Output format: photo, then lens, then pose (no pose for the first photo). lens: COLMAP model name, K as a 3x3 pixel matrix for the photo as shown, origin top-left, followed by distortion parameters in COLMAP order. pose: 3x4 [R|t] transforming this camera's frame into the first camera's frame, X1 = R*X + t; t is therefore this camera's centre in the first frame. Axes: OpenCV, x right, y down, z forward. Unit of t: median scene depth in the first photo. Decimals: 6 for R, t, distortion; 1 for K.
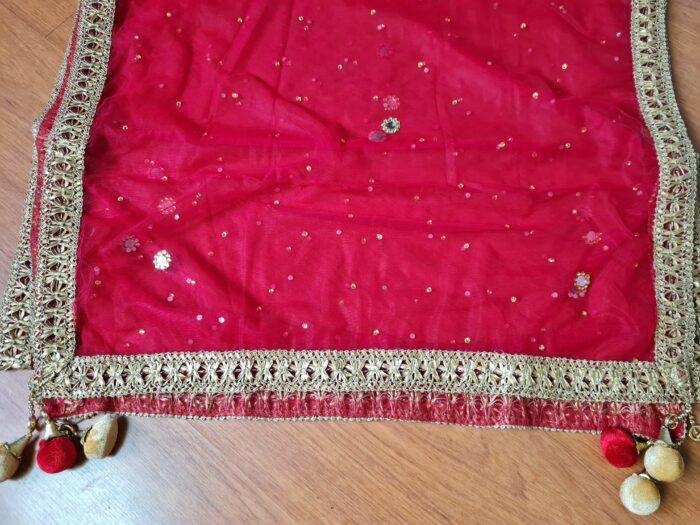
lens RADIAL K [[536.3, 0, 350.2], [0, 536.3, 263.1], [0, 0, 1]] dist [0.020959, -0.020495]
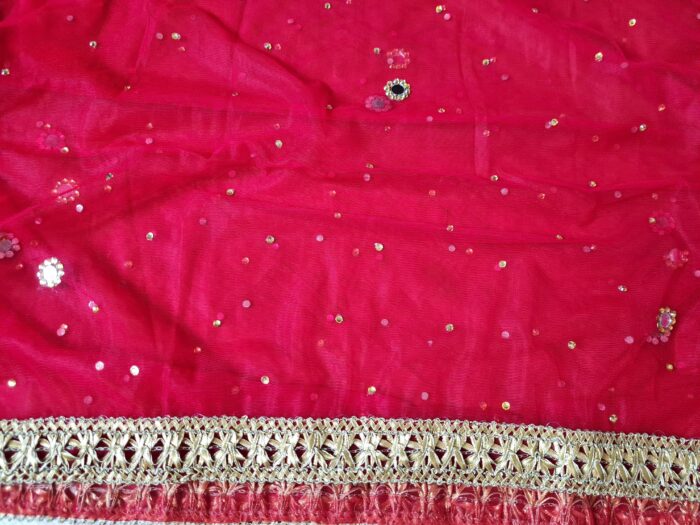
lens RADIAL K [[536.3, 0, 350.1], [0, 536.3, 262.2], [0, 0, 1]] dist [0.020959, -0.020495]
pose [[0.998286, 0.030470, 0.049976, -0.016432], [-0.030801, 0.999508, 0.005869, -0.032941], [-0.049772, -0.007399, 0.998733, 0.316359]]
